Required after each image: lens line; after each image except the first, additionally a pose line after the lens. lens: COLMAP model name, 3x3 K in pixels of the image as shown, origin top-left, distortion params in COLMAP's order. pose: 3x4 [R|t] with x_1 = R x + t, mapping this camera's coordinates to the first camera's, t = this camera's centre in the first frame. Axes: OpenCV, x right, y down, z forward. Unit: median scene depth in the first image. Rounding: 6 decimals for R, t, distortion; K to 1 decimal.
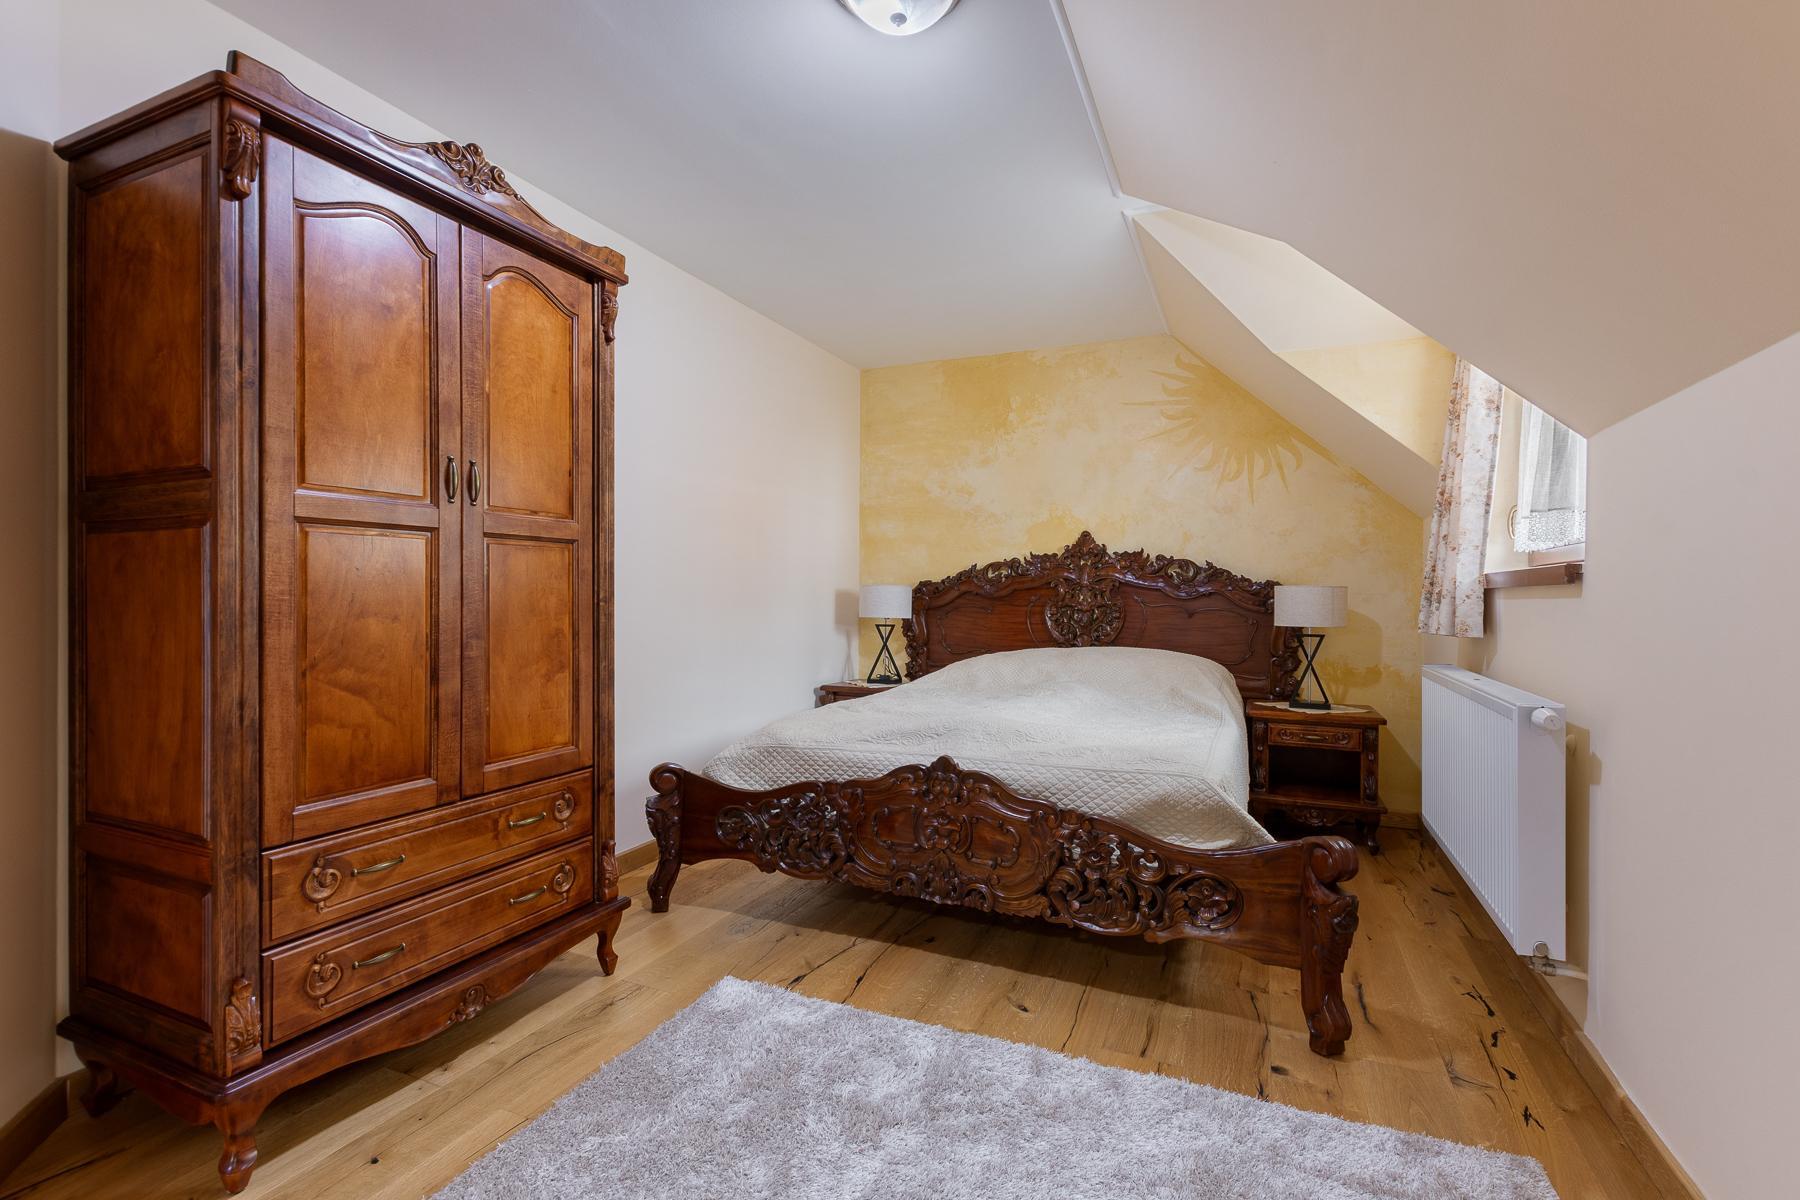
lens RADIAL K [[784.3, 0, 903.9], [0, 784.3, 601.3], [0, 0, 1]] dist [0.004646, -0.003395]
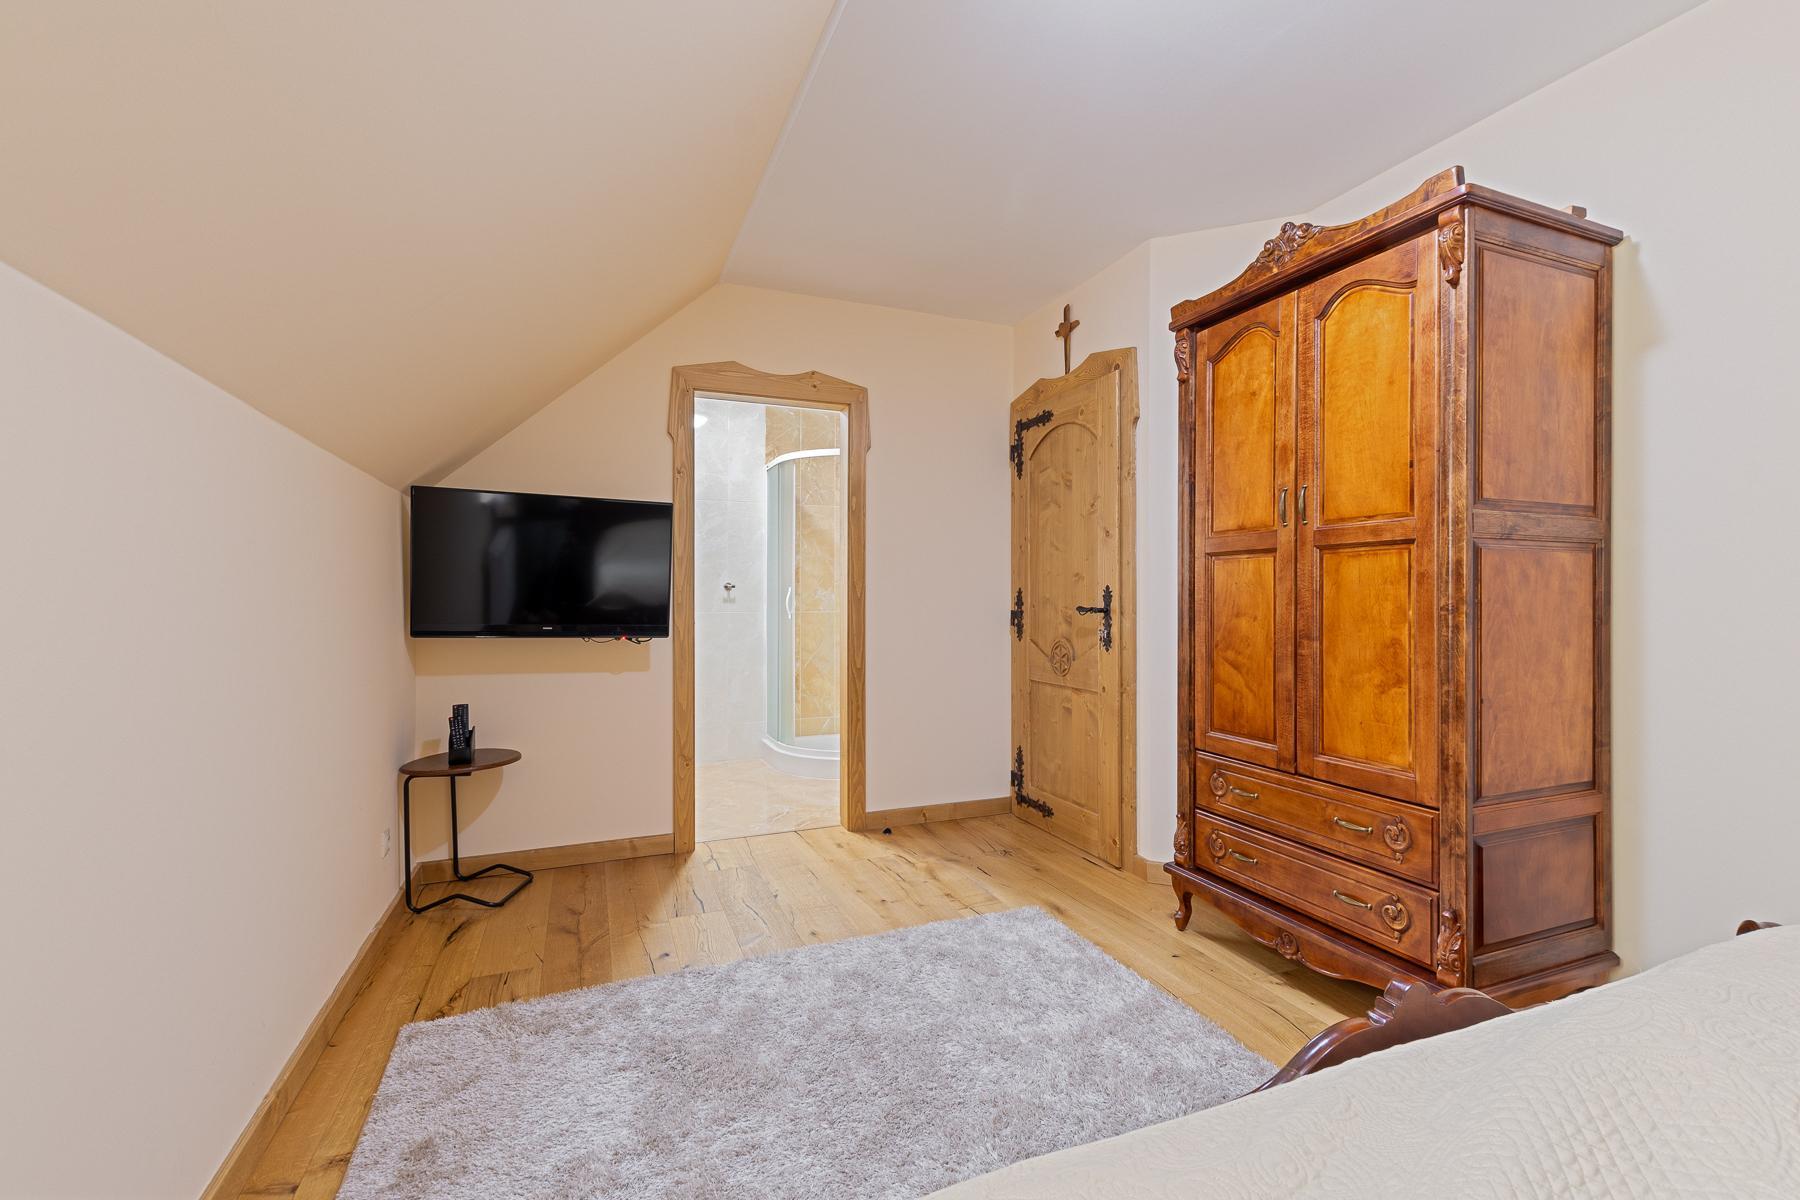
lens RADIAL K [[784.3, 0, 905.8], [0, 784.3, 599.9], [0, 0, 1]] dist [0.004646, -0.003395]
pose [[-0.698835, -0.005232, -0.715264, 0.686922], [-0.011003, 0.999934, 0.003436, -0.007751], [0.715199, 0.010271, -0.698846, 1.382985]]
